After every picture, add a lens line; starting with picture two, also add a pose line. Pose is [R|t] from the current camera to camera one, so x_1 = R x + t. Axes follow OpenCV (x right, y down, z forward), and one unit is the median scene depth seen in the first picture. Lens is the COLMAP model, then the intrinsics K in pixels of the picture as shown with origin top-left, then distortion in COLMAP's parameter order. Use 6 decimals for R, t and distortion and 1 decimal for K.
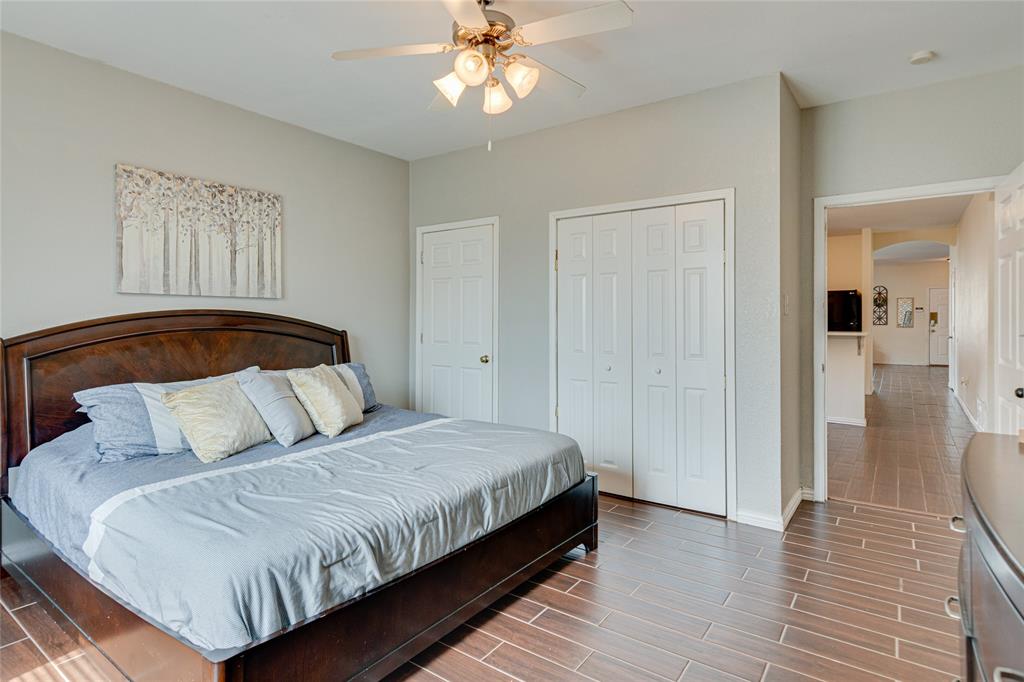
lens RADIAL K [[531.4, 0, 502.3], [0, 531.4, 315.2], [0, 0, 1]] dist [-0.014351, 0.006456]
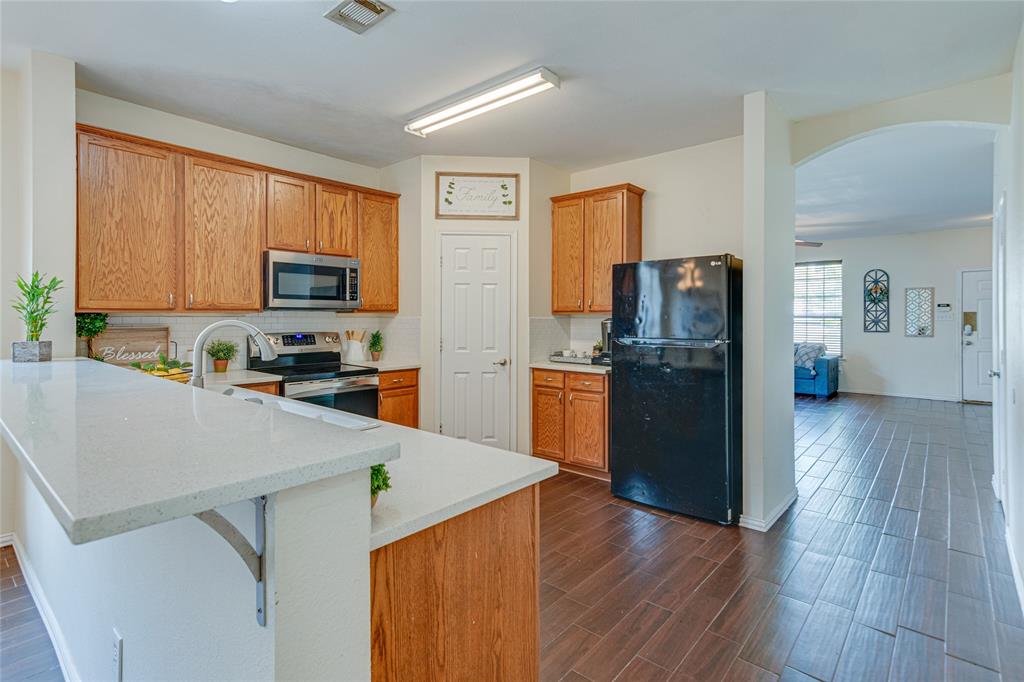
lens RADIAL K [[508.7, 0, 501.0], [0, 508.7, 309.5], [0, 0, 1]] dist [0.001897, 0.000628]
pose [[0.997891, -0.001572, -0.064886, 0.254684], [0.000848, 0.999937, -0.011188, -0.001540], [0.064899, 0.011109, 0.997830, 0.303361]]
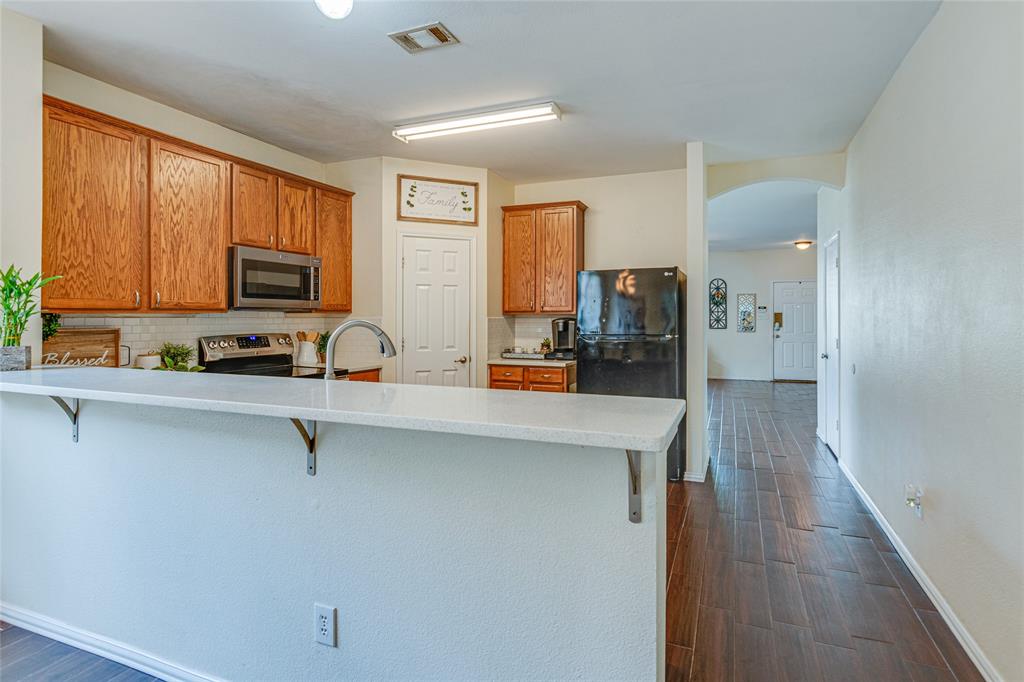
lens RADIAL K [[508.7, 0, 525.2], [0, 508.7, 308.8], [0, 0, 1]] dist [0.001897, 0.000628]
pose [[0.966595, 0.002714, 0.256293, 0.206084], [0.000146, 0.999938, -0.011139, -0.002027], [-0.256307, 0.010805, 0.966535, 0.289312]]
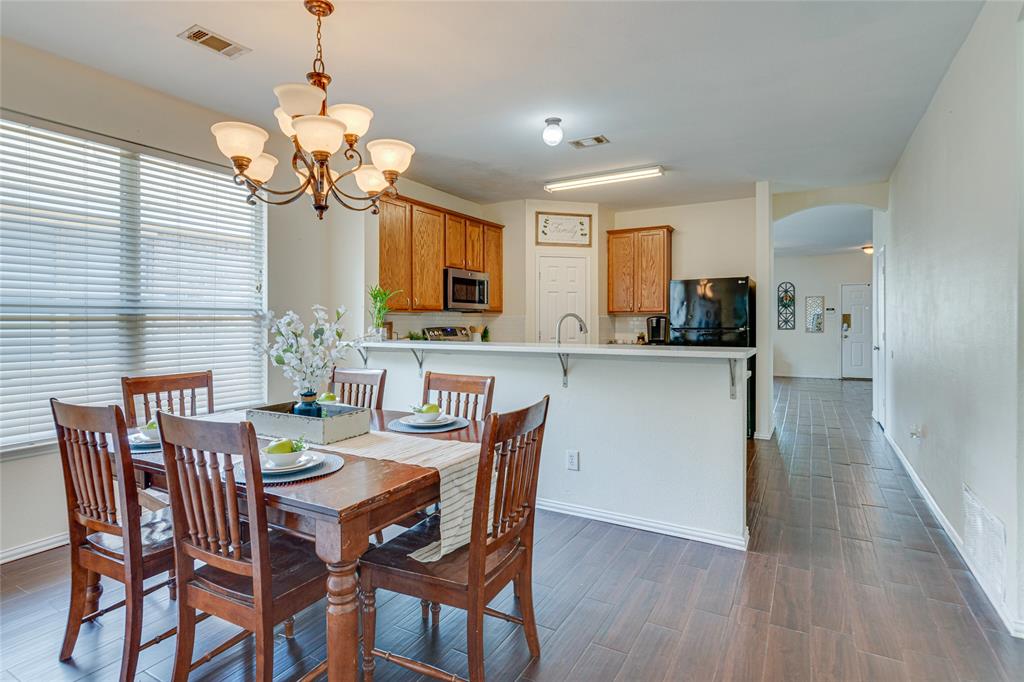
lens RADIAL K [[531.4, 0, 512.6], [0, 531.4, 318.3], [0, 0, 1]] dist [-0.014351, 0.006456]
pose [[0.990584, -0.003165, 0.136868, 0.148102], [0.003669, 0.999987, -0.003428, 0.002025], [-0.136856, 0.003898, 0.990583, 0.199416]]
